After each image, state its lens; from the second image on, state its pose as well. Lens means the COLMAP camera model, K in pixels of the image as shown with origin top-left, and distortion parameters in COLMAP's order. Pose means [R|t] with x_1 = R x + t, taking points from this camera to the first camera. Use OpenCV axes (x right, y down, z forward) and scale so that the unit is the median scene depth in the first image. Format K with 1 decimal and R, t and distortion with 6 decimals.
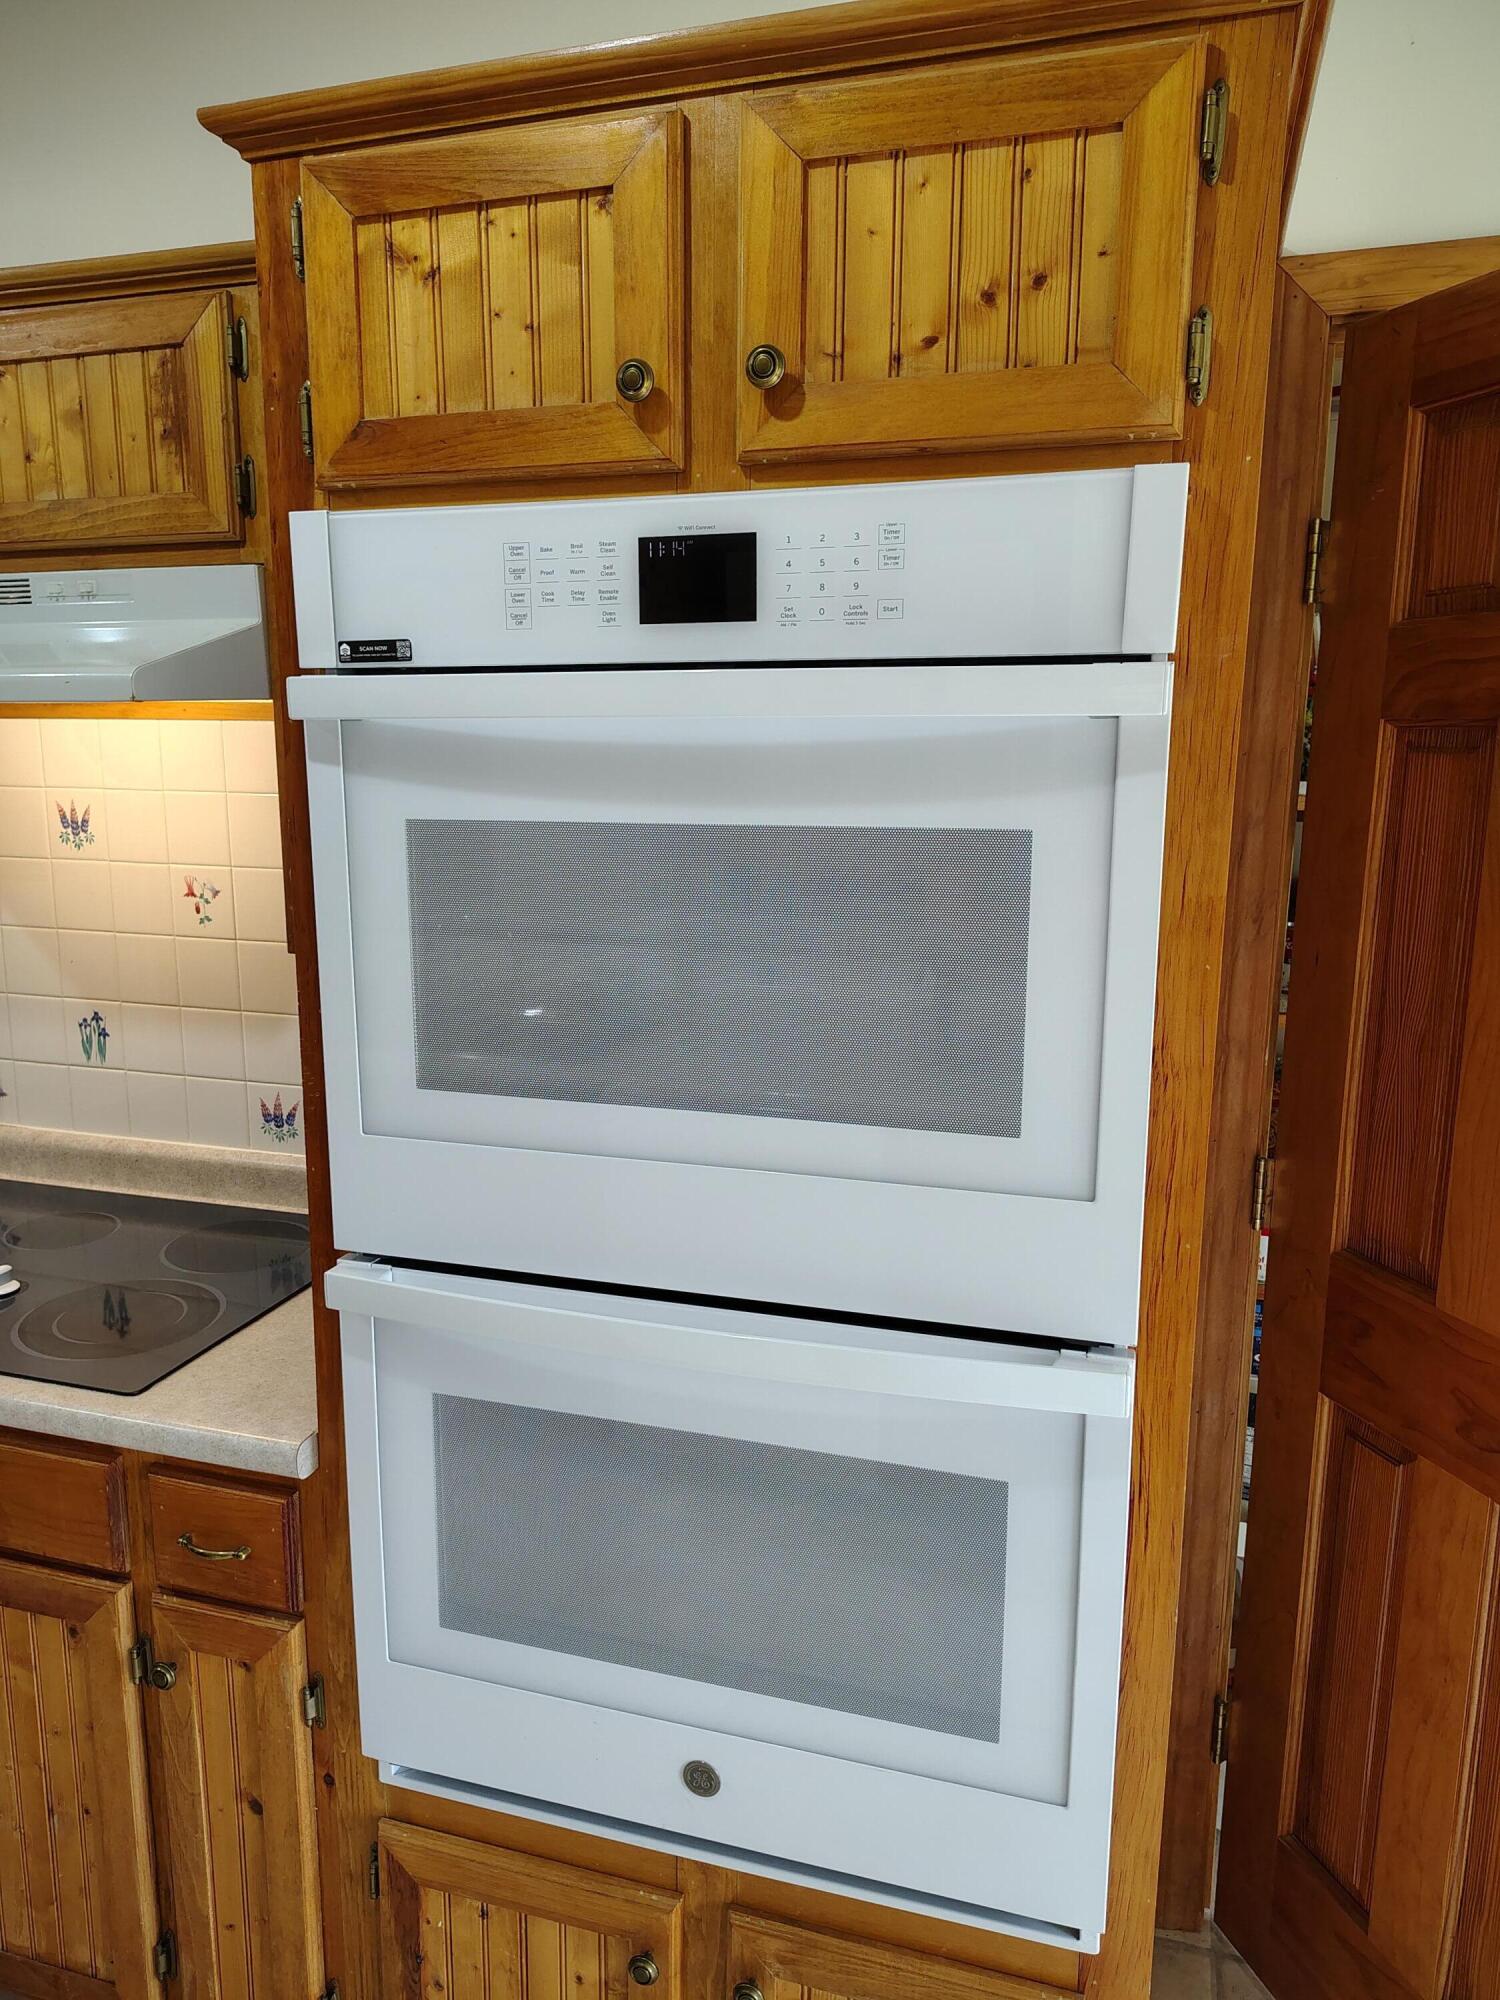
lens RADIAL K [[1371.2, 0, 750.3], [0, 1371.2, 1000.1], [0, 0, 1]] dist [0.049606, -0.059856]
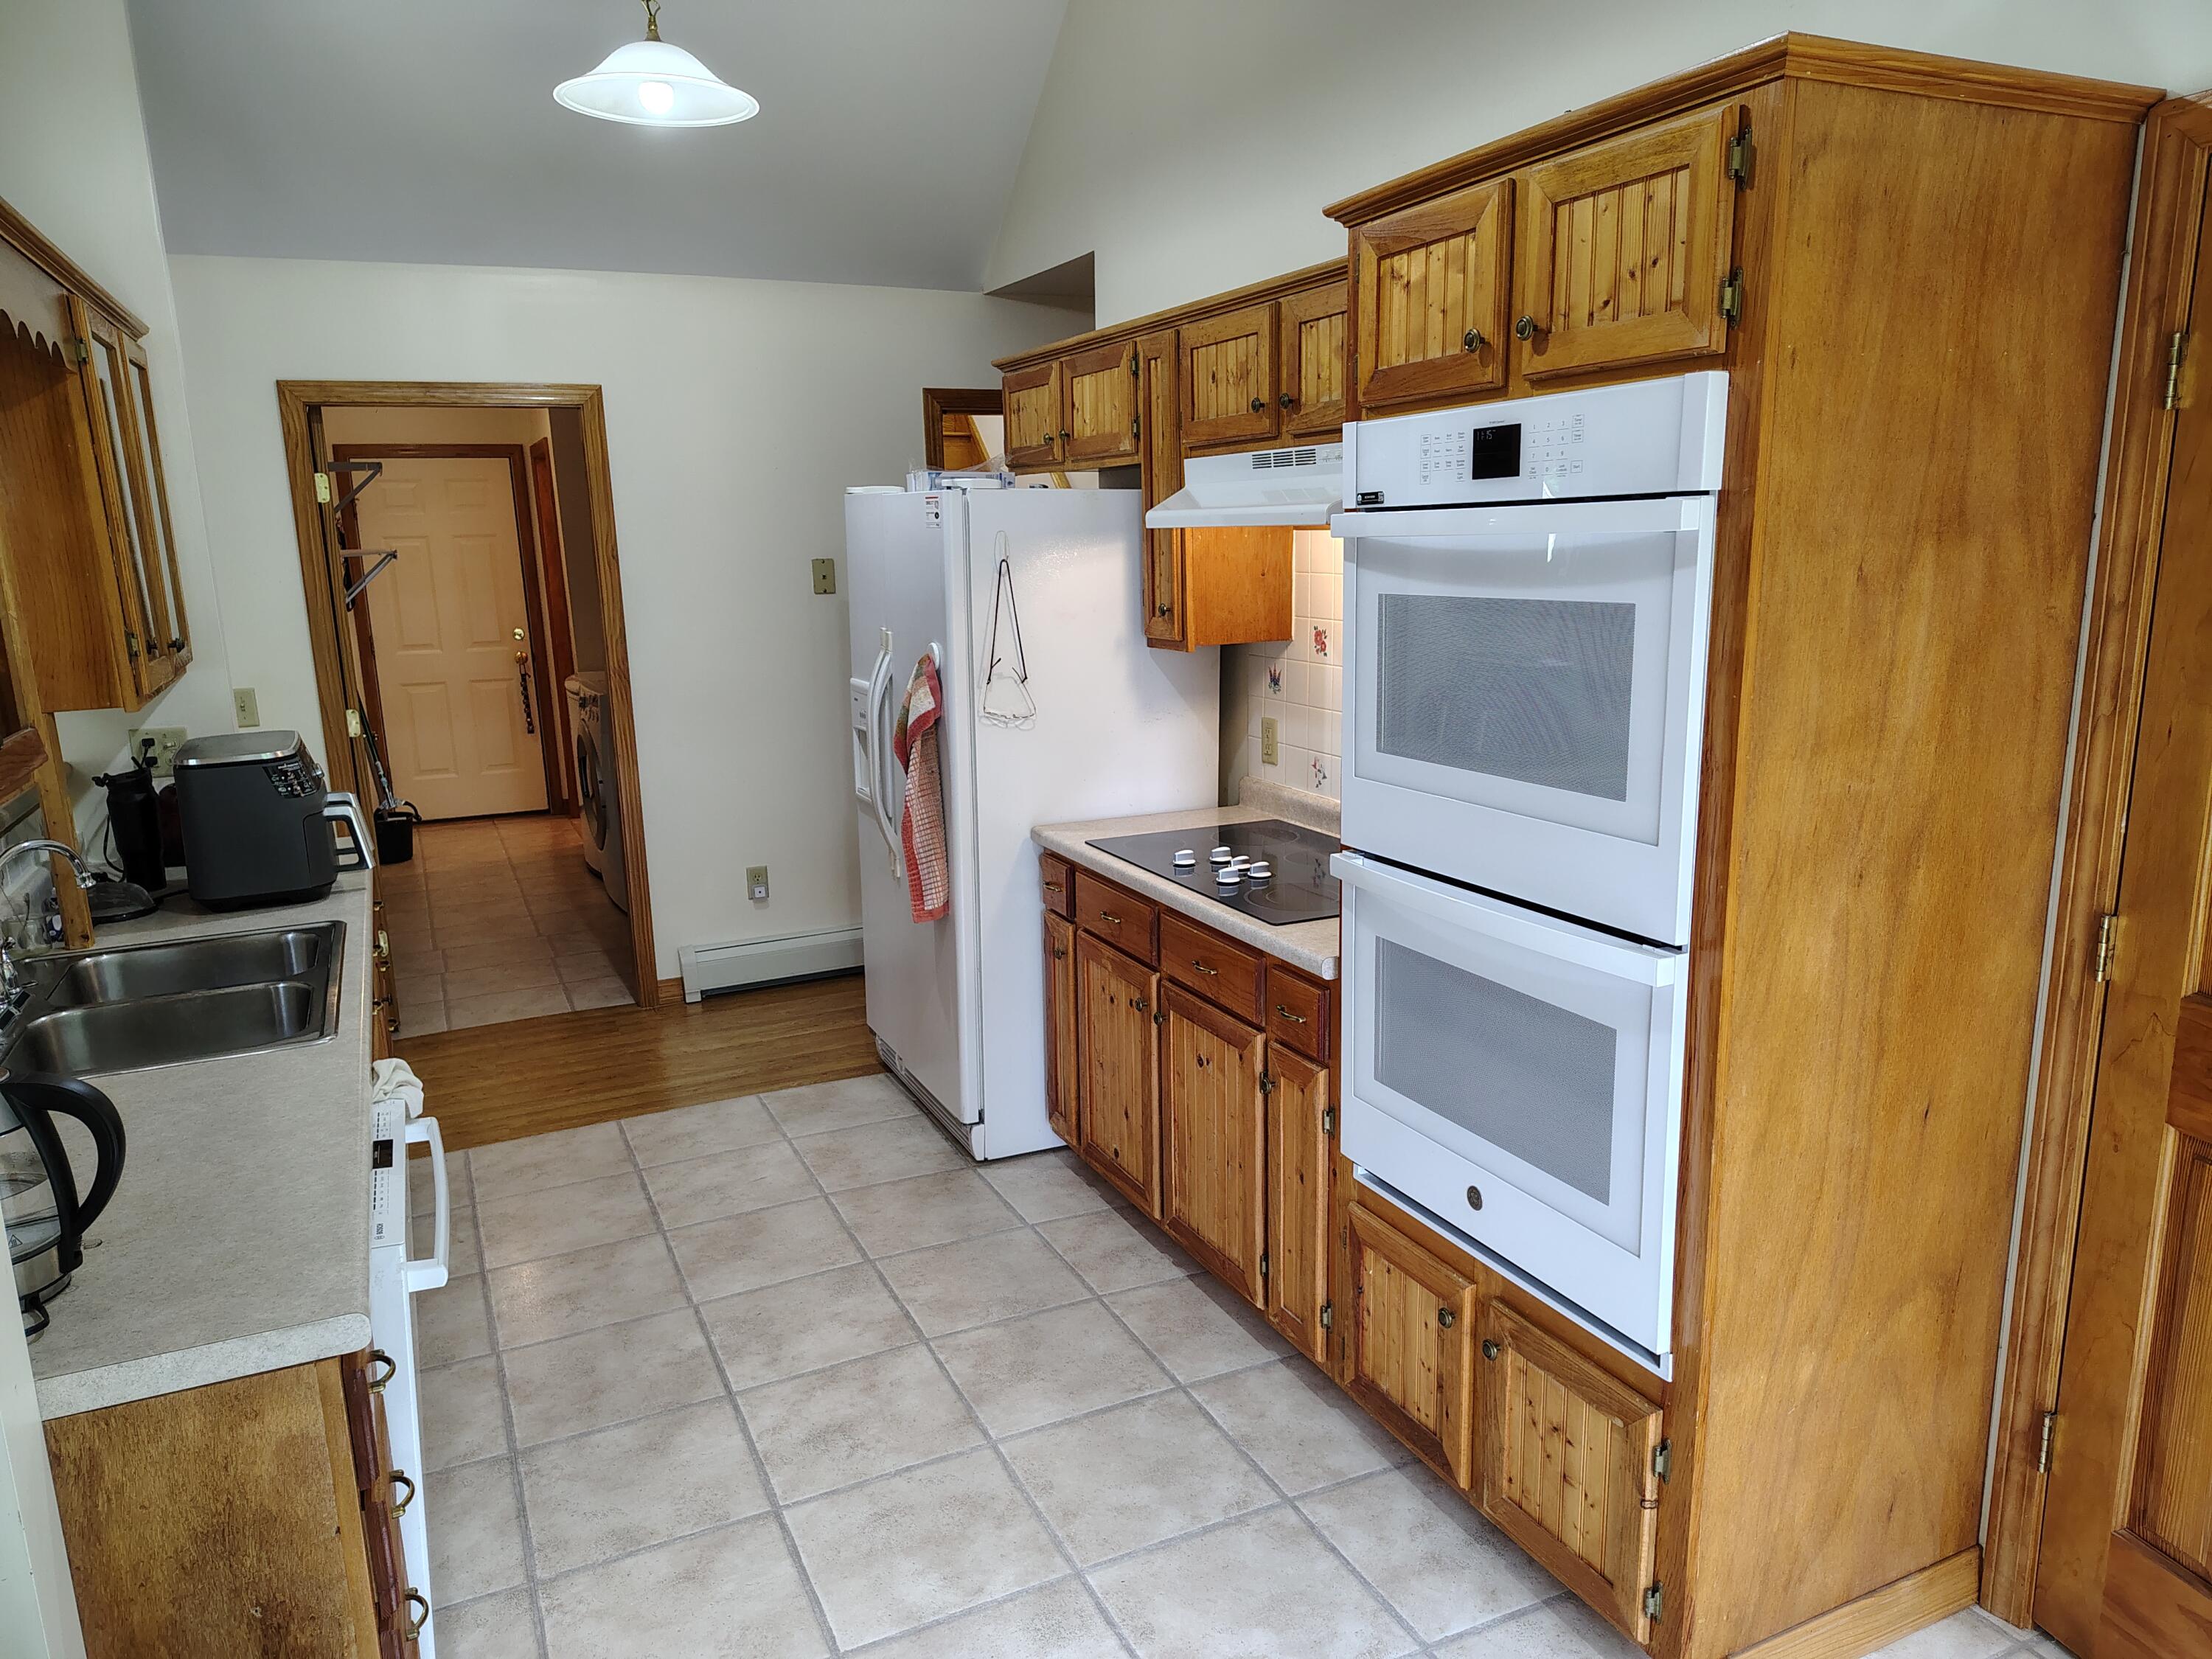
lens RADIAL K [[1516.5, 0, 1141.6], [0, 1516.5, 855.6], [0, 0, 1]] dist [0.049606, -0.059856]
pose [[0.679651, 0.135452, -0.720921, 0.999078], [-0.112542, 0.990422, 0.079989, 0.078263], [0.724851, 0.026769, 0.688385, -0.547275]]
